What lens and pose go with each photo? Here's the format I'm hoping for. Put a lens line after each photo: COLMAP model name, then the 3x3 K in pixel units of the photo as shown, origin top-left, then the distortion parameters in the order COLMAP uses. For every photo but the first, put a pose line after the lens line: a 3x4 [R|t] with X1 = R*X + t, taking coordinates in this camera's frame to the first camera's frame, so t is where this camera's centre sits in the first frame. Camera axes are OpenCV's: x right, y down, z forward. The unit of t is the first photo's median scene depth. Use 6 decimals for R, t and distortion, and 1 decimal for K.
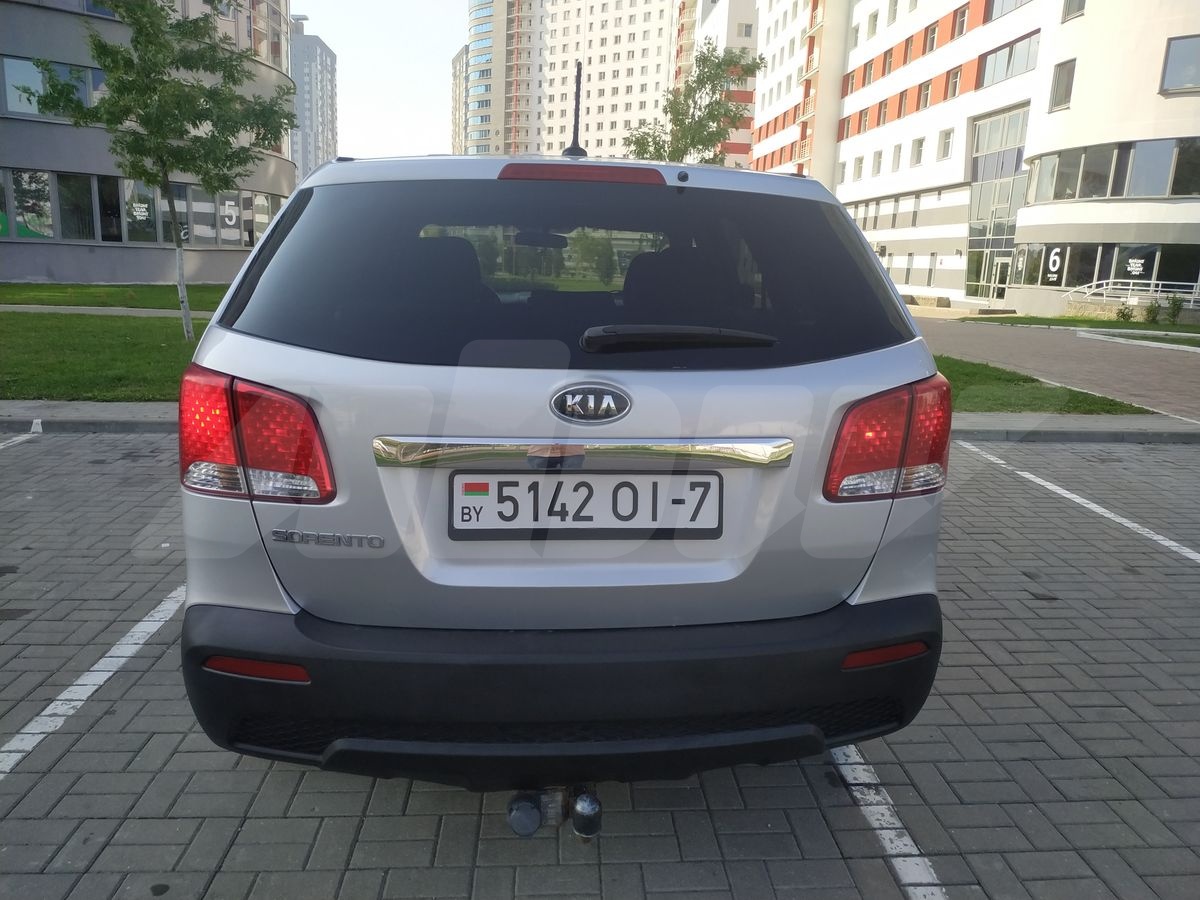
lens RADIAL K [[859.1, 0, 602.1], [0, 859.1, 447.7], [0, 0, 1]] dist [0.001574, -0.006788]
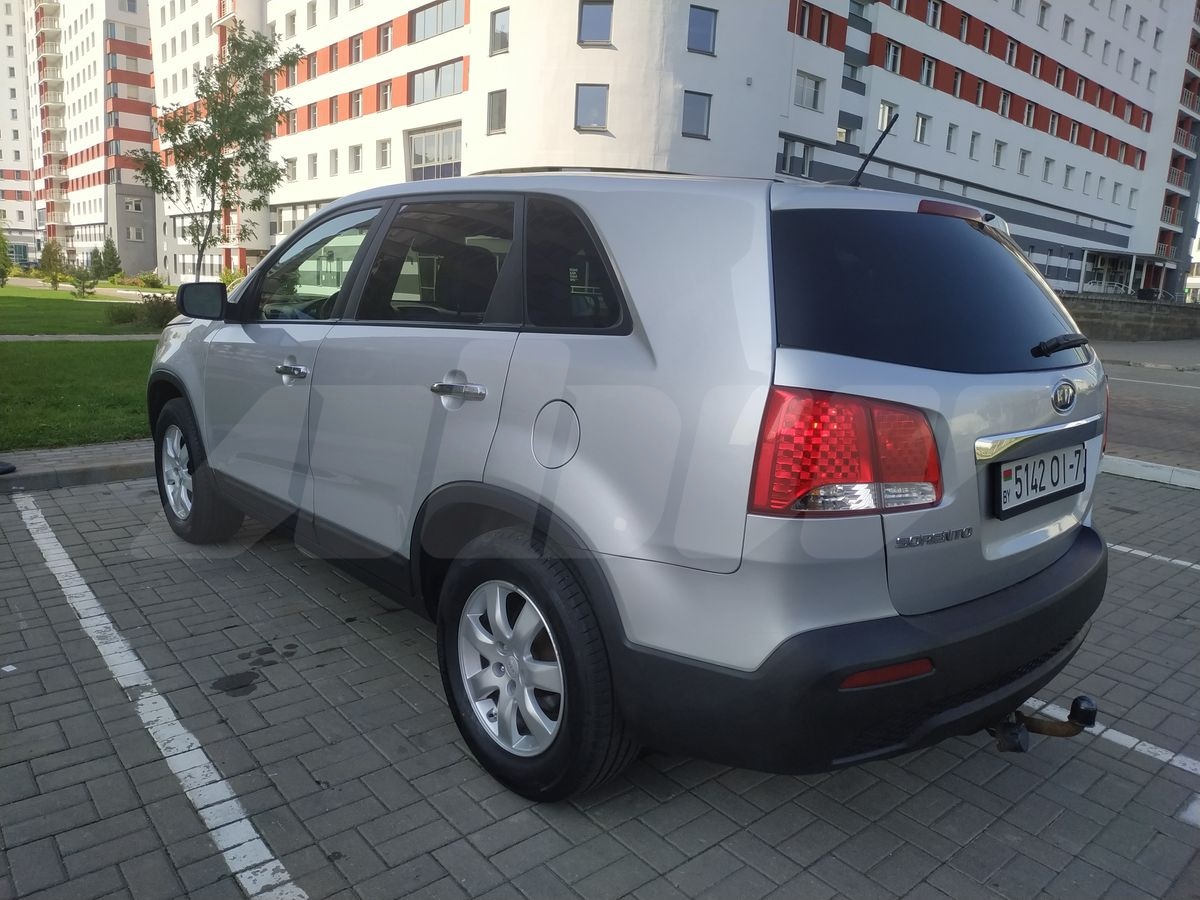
lens RADIAL K [[872.6, 0, 608.6], [0, 872.6, 450.1], [0, 0, 1]] dist [-0.030189, 0.008340]
pose [[0.800354, -0.106036, 0.590076, -0.519880], [0.108174, 0.993622, 0.031829, -0.033883], [-0.589687, 0.038357, 0.806720, 0.141586]]
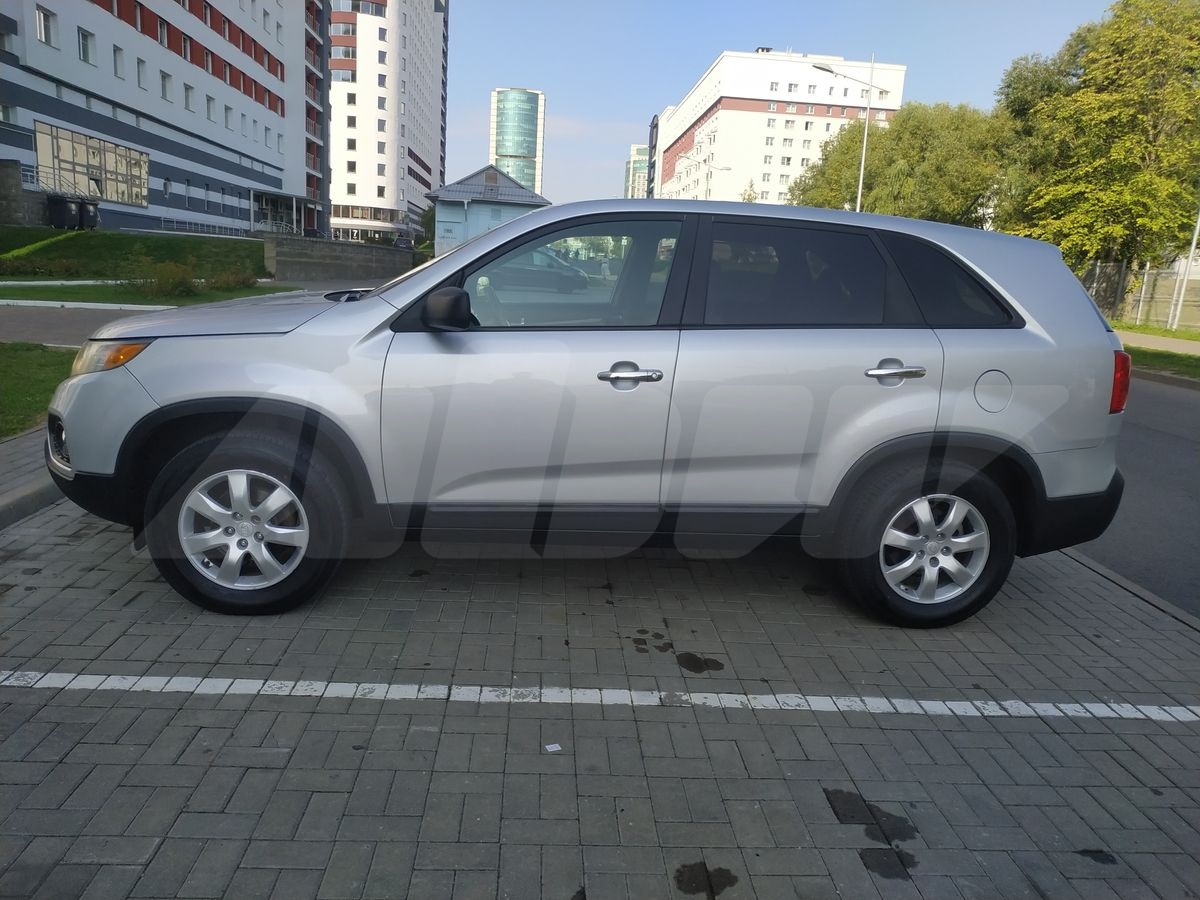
lens RADIAL K [[859.1, 0, 602.1], [0, 859.1, 447.7], [0, 0, 1]] dist [0.001574, -0.006788]
pose [[0.003065, -0.237216, 0.971452, -1.073519], [0.157716, 0.959413, 0.233779, -0.236921], [-0.987480, 0.152497, 0.040354, 0.921472]]
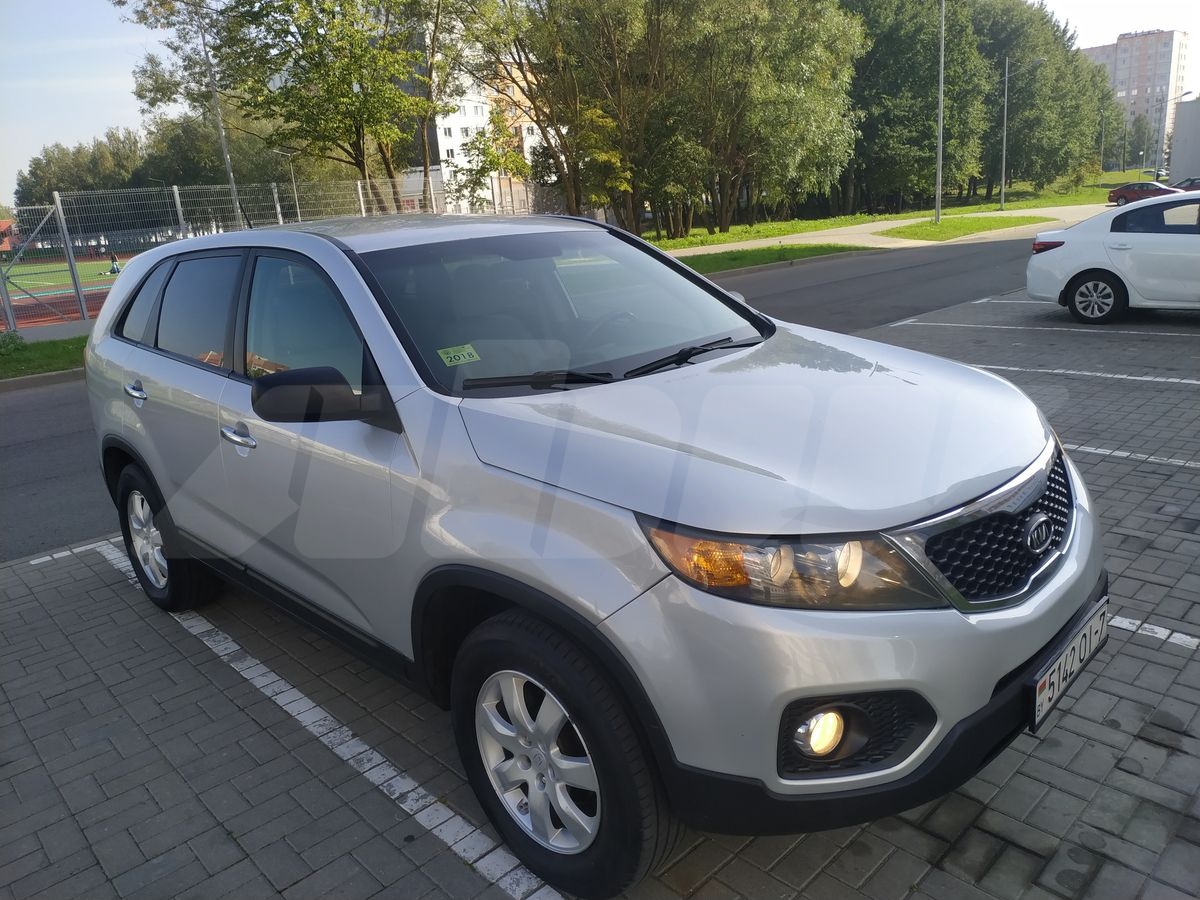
lens RADIAL K [[872.6, 0, 608.6], [0, 872.6, 450.1], [0, 0, 1]] dist [-0.030189, 0.008340]
pose [[-0.762185, 0.195523, -0.617127, 0.371939], [-0.095152, 0.909108, 0.405548, -0.418840], [0.640329, 0.367824, -0.674303, 1.651355]]
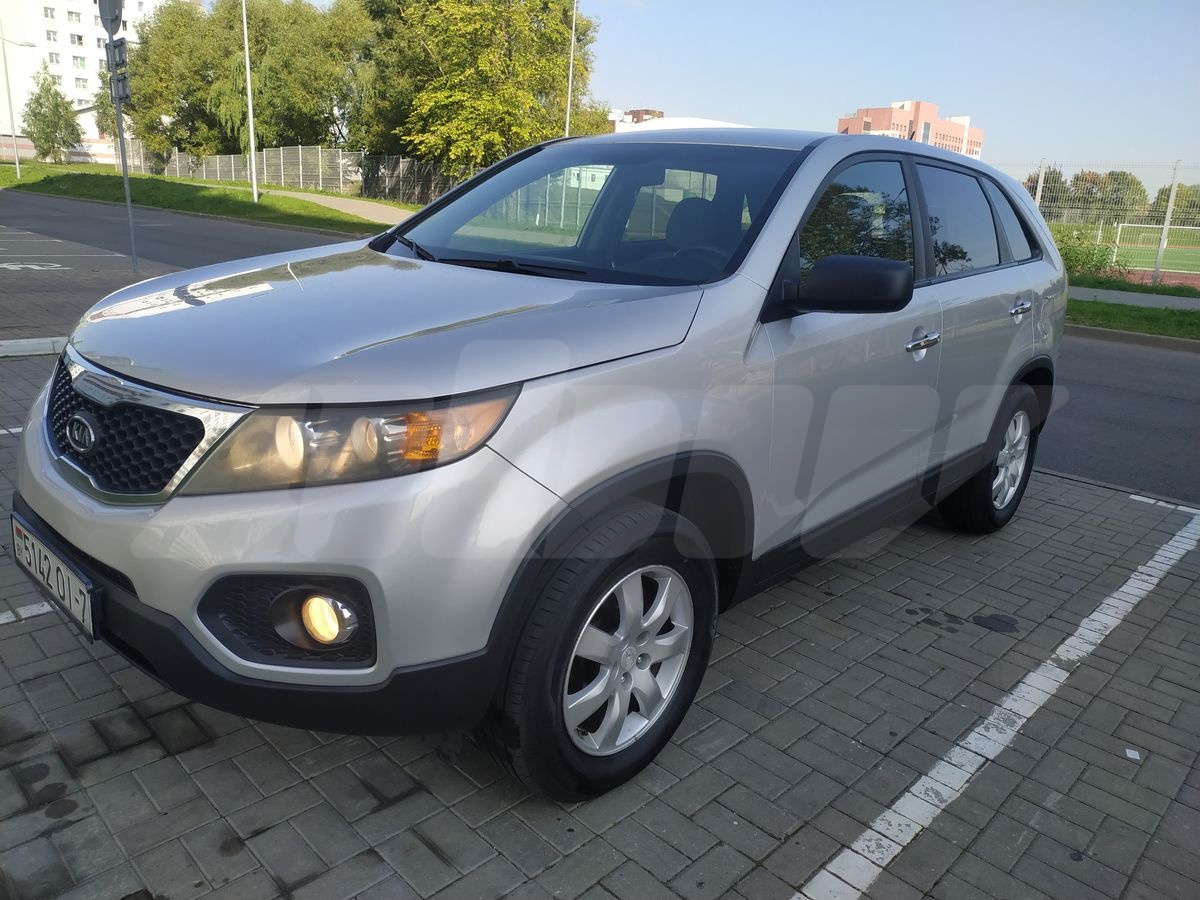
lens RADIAL K [[867.5, 0, 600.0], [0, 867.5, 450.0], [0, 0, 1]] dist [-0.015764, 0.000869]
pose [[-0.662799, -0.264967, 0.700350, -0.631498], [0.092042, 0.899378, 0.427373, -0.359326], [-0.743119, 0.347724, -0.571719, 1.552134]]
